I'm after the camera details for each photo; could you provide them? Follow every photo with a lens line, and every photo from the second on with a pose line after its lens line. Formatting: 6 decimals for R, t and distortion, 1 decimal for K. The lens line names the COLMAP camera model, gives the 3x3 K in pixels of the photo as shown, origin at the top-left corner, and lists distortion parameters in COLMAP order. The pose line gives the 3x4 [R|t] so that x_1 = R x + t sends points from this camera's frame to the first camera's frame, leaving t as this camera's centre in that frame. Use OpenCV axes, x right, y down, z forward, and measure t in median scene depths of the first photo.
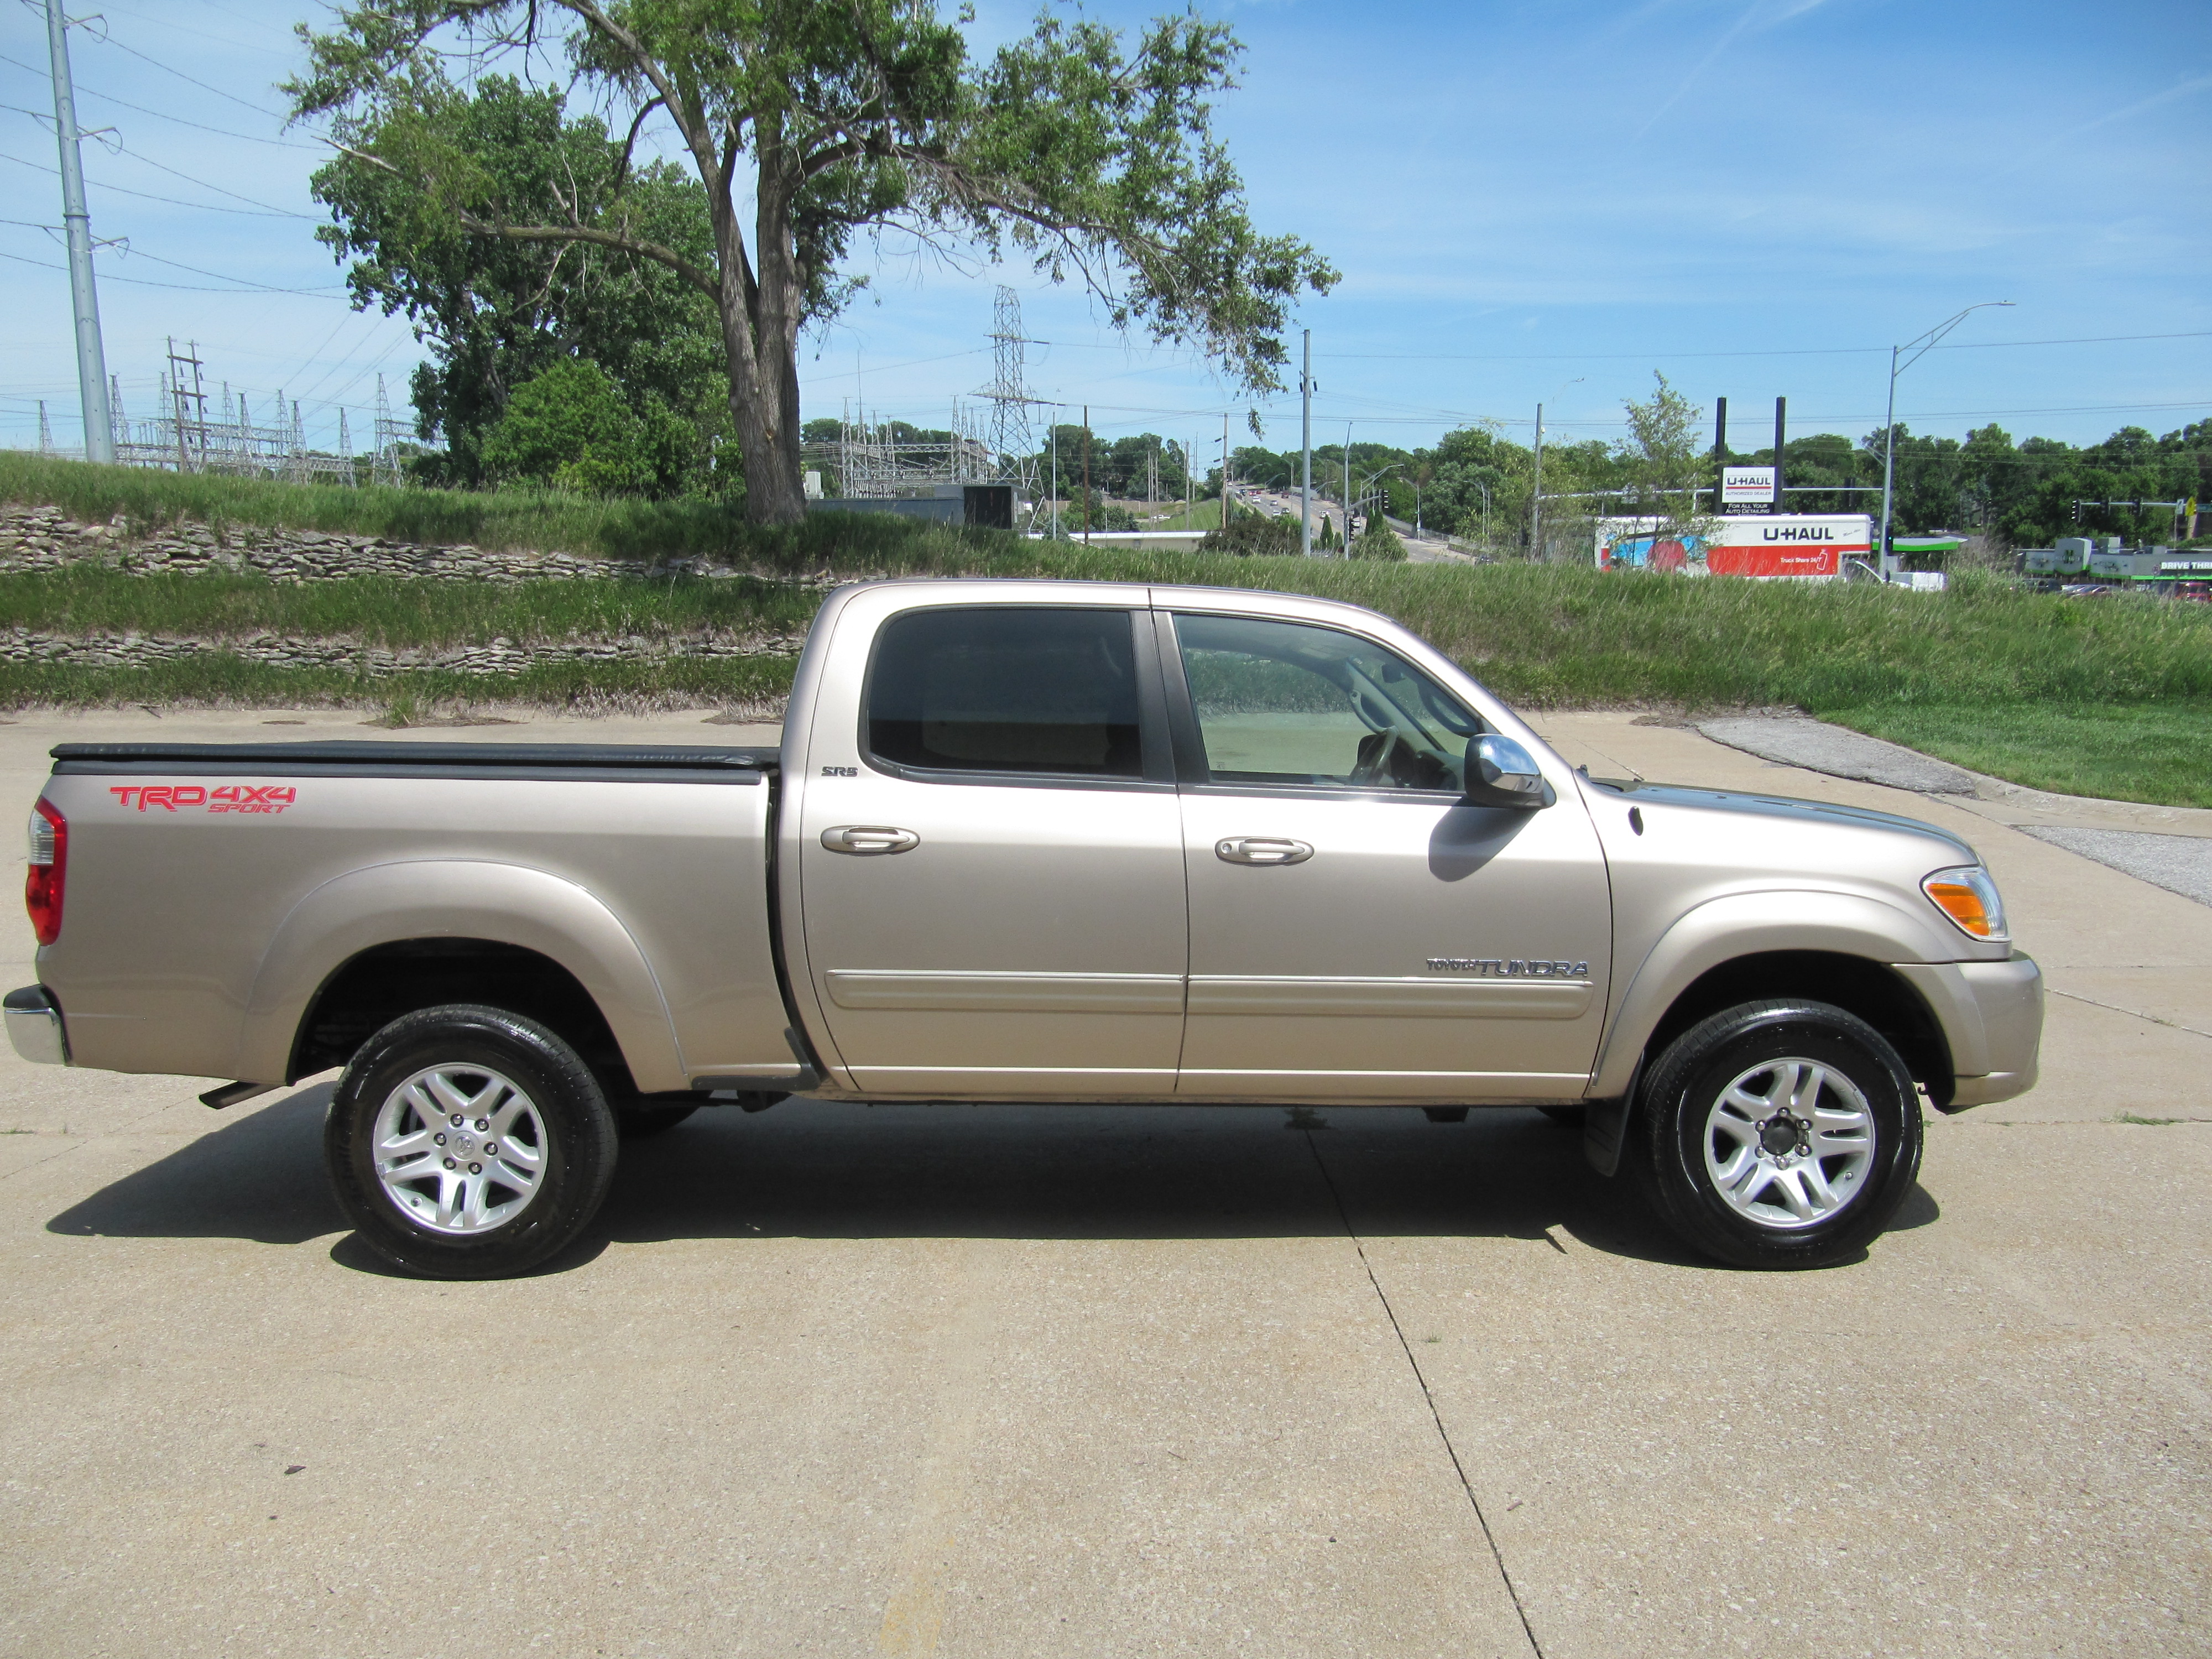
lens RADIAL K [[1820.1, 0, 1109.1], [0, 1820.1, 839.8], [0, 0, 1]] dist [-0.055406, 0.023832]
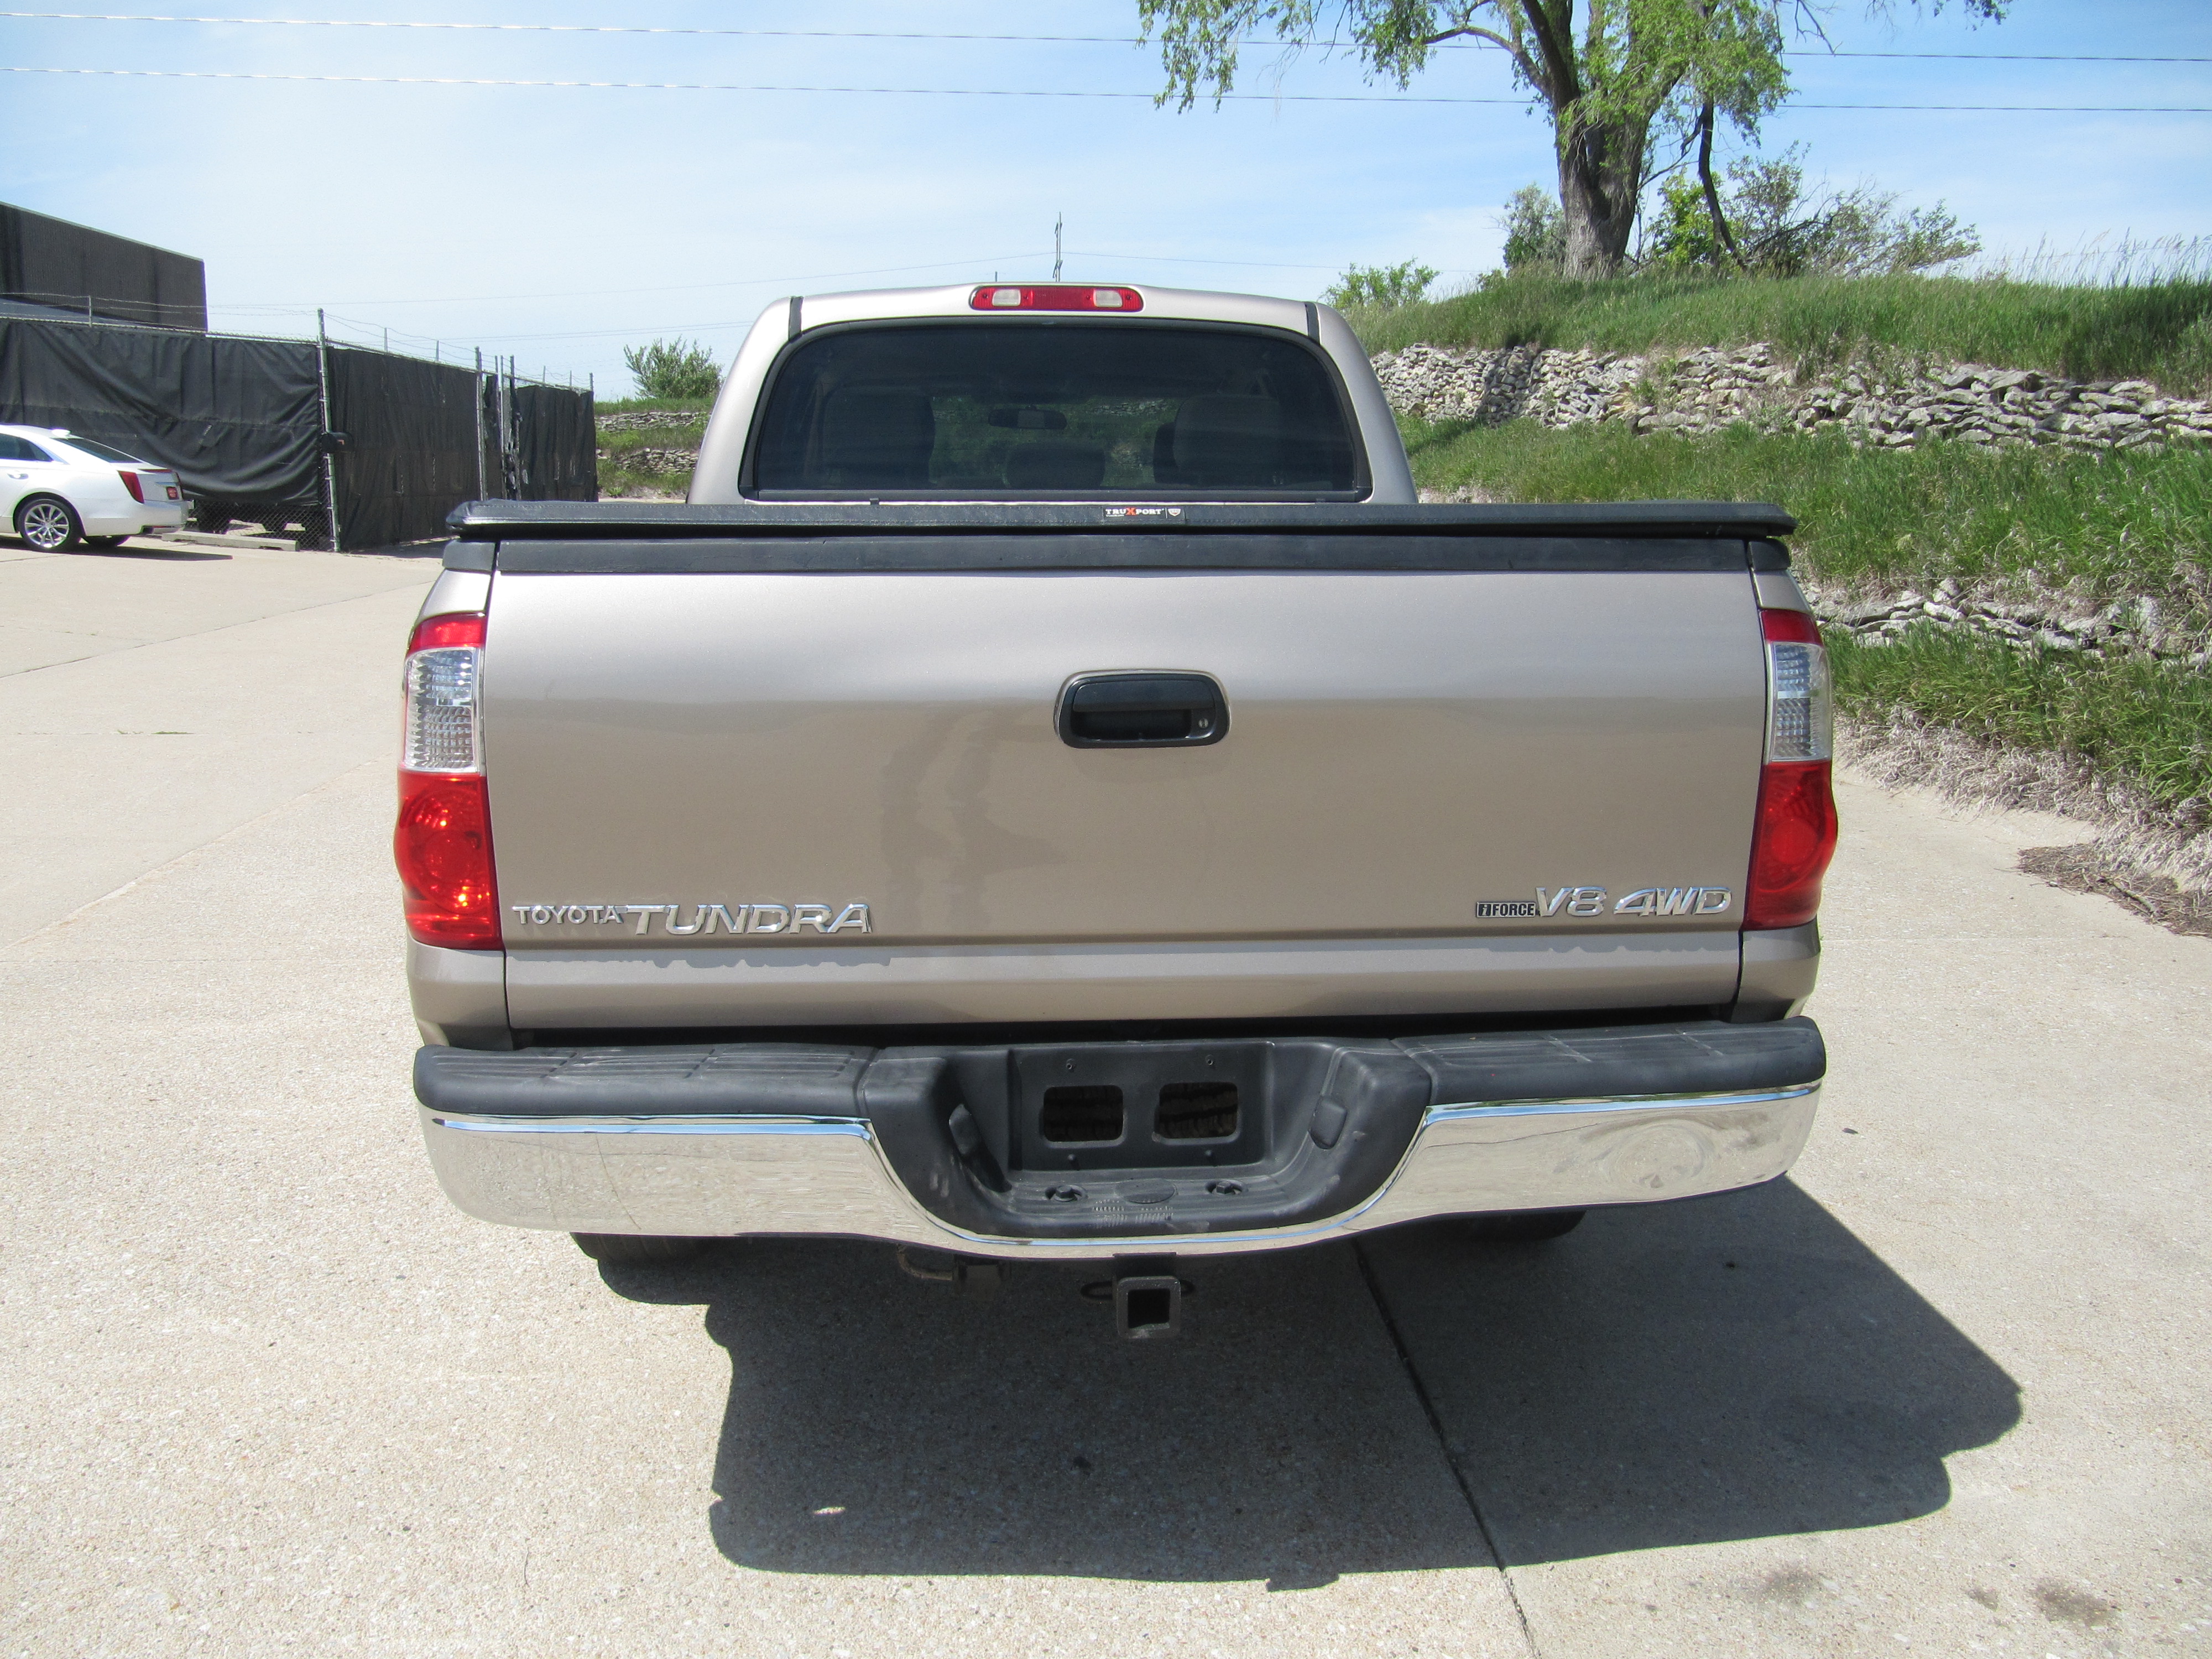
lens RADIAL K [[1820.1, 0, 1110.9], [0, 1820.1, 849.9], [0, 0, 1]] dist [-0.055406, 0.023832]
pose [[0.079155, 0.211362, -0.974197, 0.076863], [-0.201227, 0.960534, 0.192048, -0.087754], [0.976341, 0.180833, 0.118563, 0.738125]]
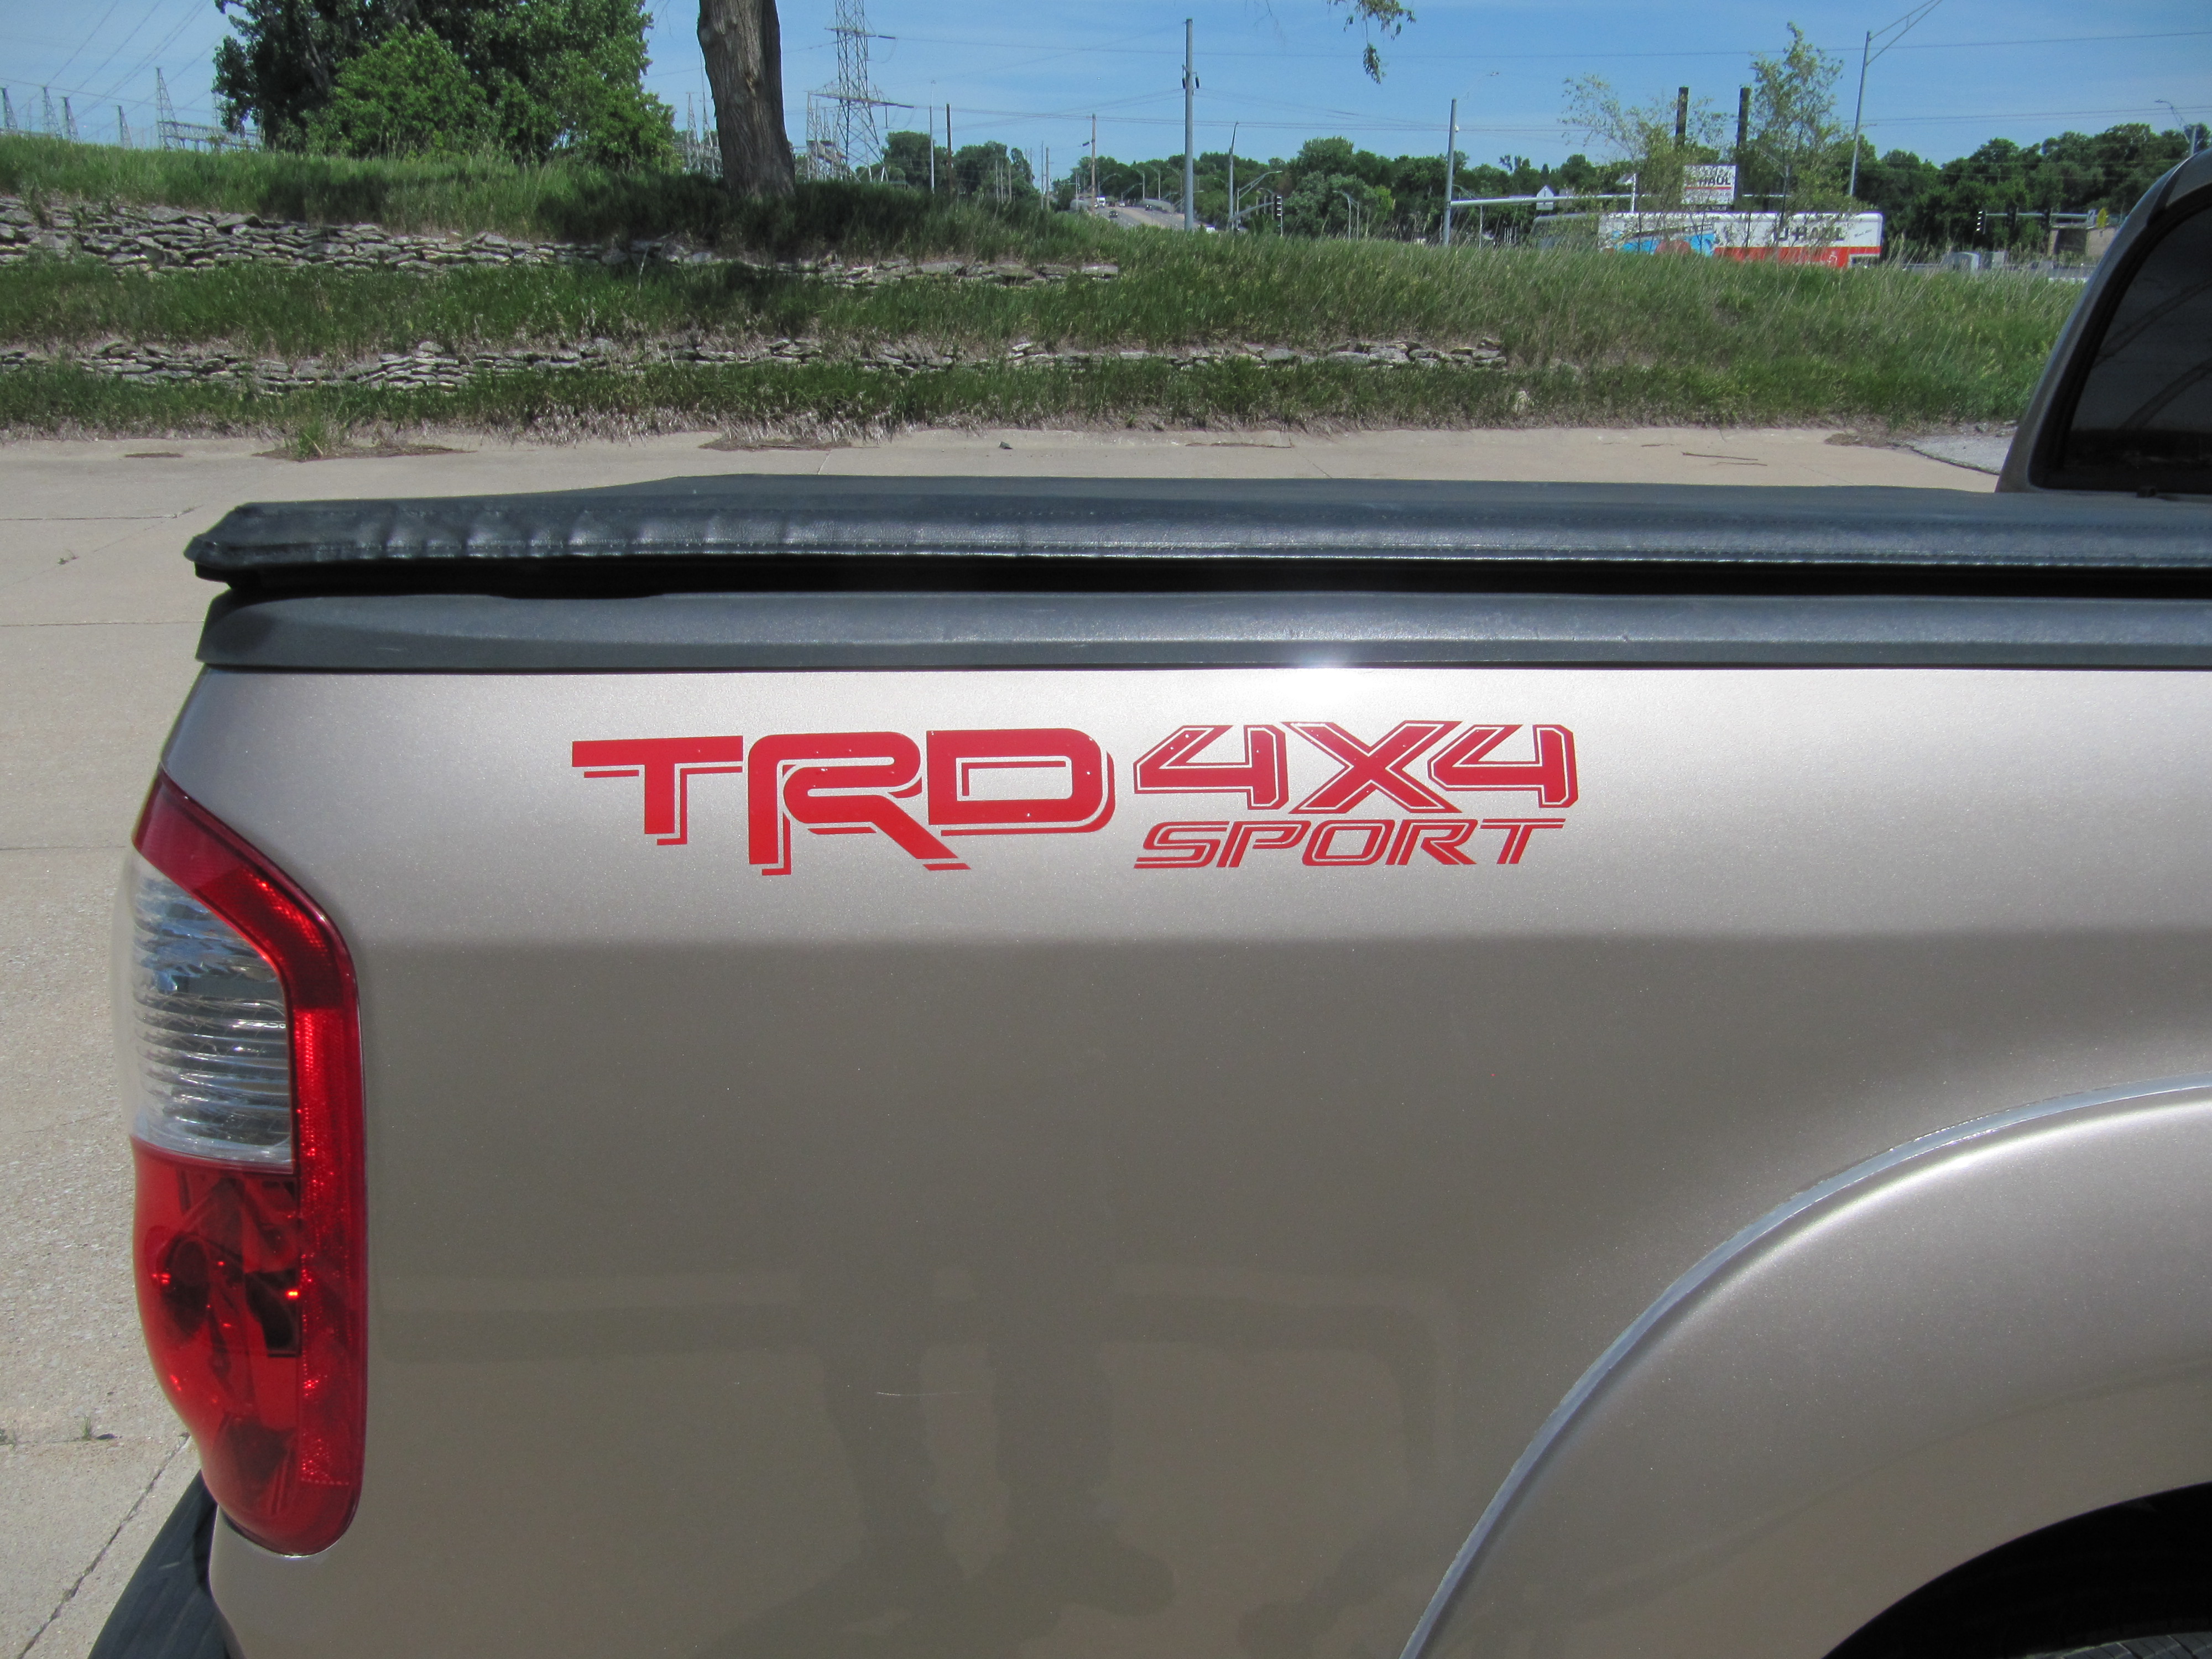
lens RADIAL K [[1820.1, 0, 1117.5], [0, 1820.1, 839.7], [0, 0, 1]] dist [-0.055406, 0.023832]
pose [[0.996097, -0.026064, 0.084332, -0.105294], [0.013328, 0.988868, 0.148199, -0.009421], [-0.087256, -0.146497, 0.985355, 0.165022]]
